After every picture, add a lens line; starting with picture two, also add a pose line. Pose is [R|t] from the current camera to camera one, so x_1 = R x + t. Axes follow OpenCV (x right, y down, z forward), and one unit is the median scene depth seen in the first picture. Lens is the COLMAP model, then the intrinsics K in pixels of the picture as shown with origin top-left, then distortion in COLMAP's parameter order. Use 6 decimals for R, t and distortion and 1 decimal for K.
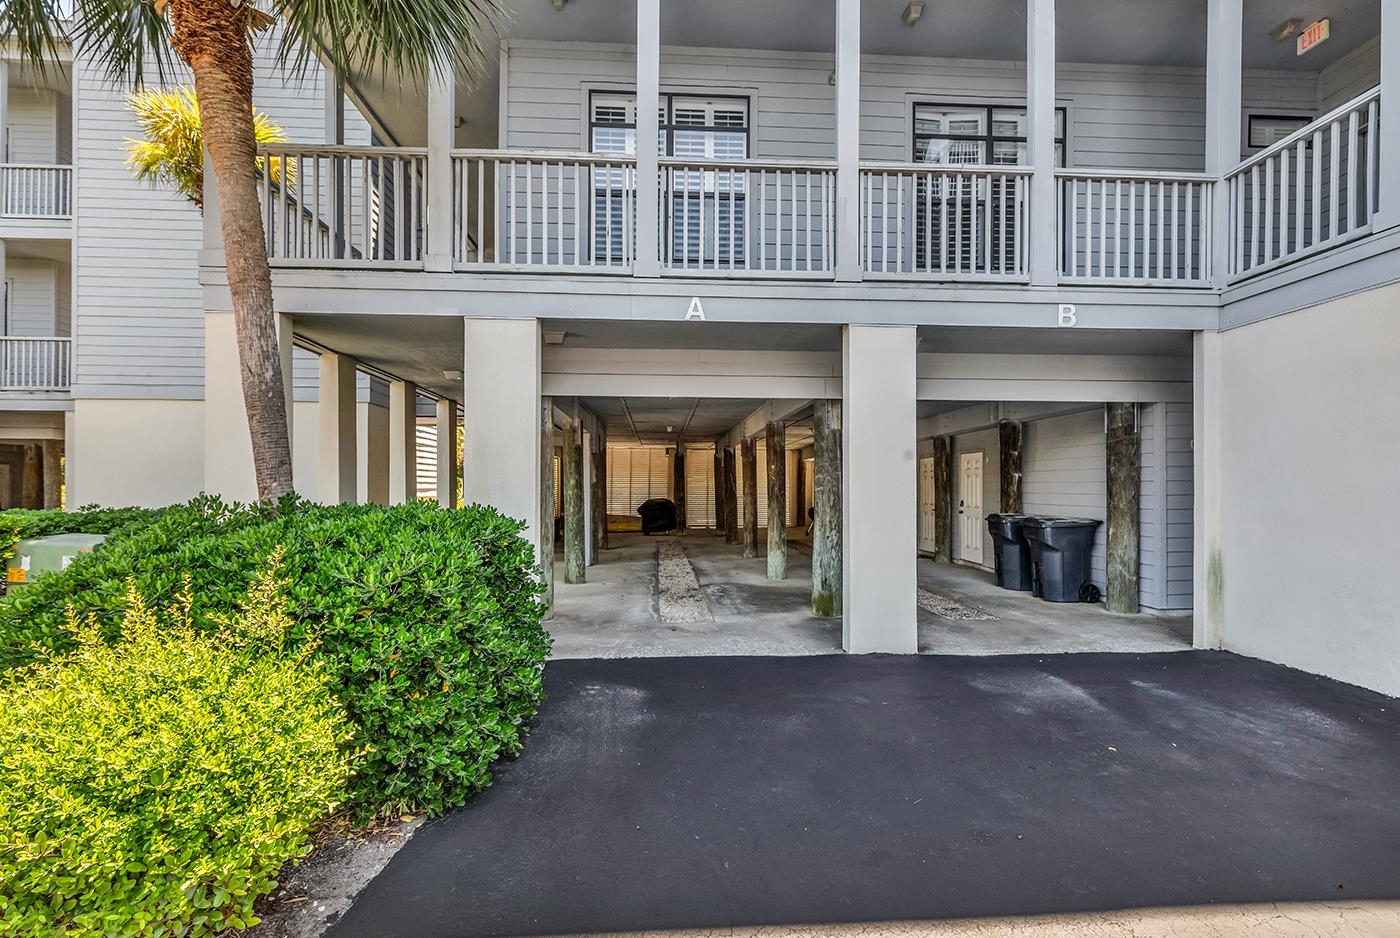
lens RADIAL K [[653.9, 0, 700.0], [0, 653.9, 489.5], [0, 0, 1]] dist [-0.000562, -0.000013]
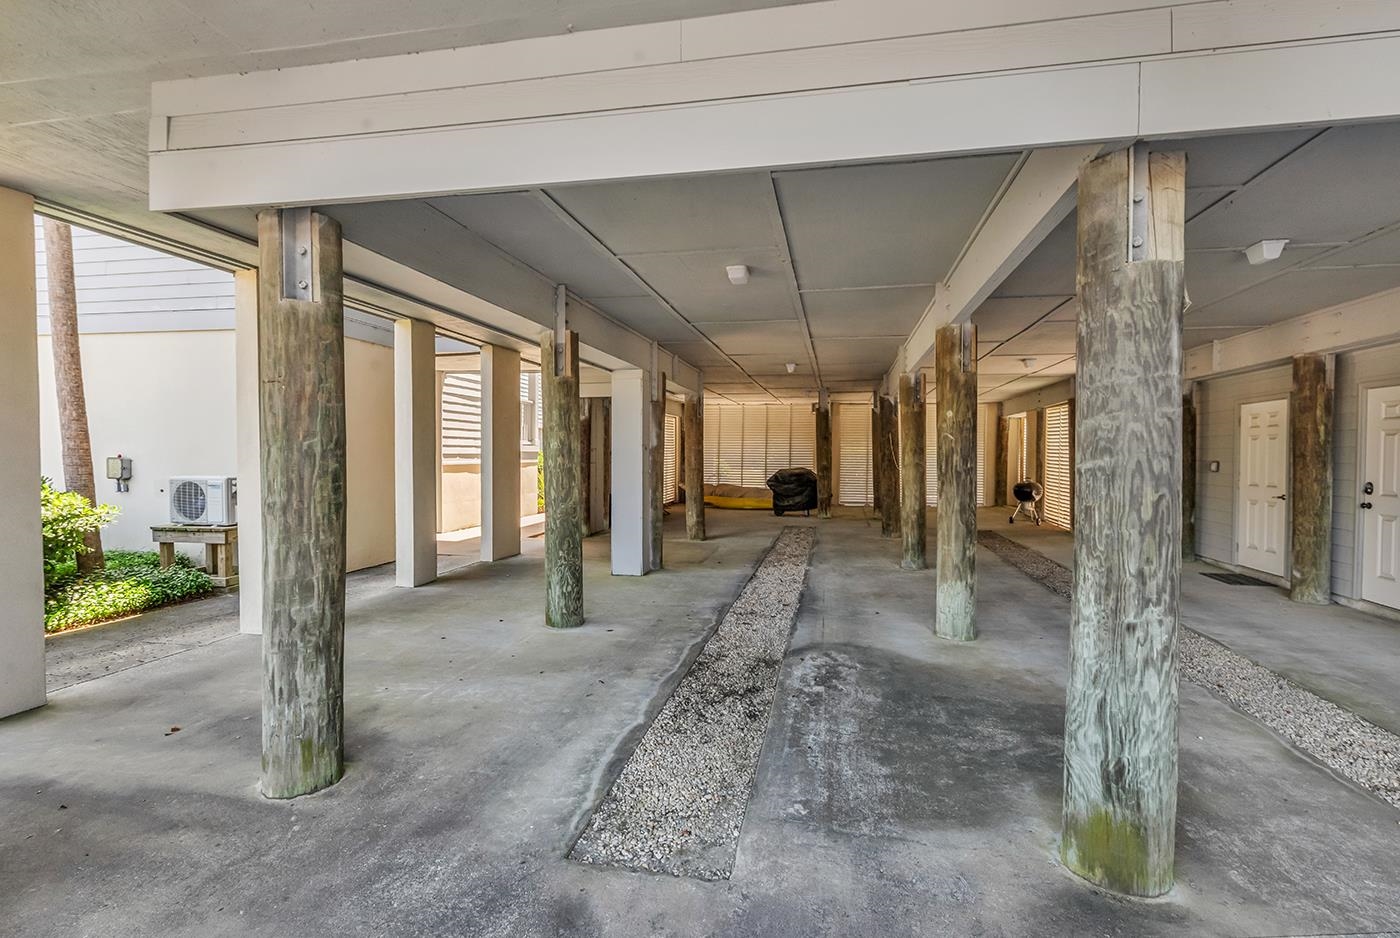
lens RADIAL K [[682.8, 0, 648.4], [0, 682.8, 466.0], [0, 0, 1]] dist [0.000231, 0.000430]
pose [[0.949343, 0.008904, -0.314117, 0.043407], [-0.003764, 0.999849, 0.016965, -0.002380], [0.314221, -0.014923, 0.949233, 0.326723]]
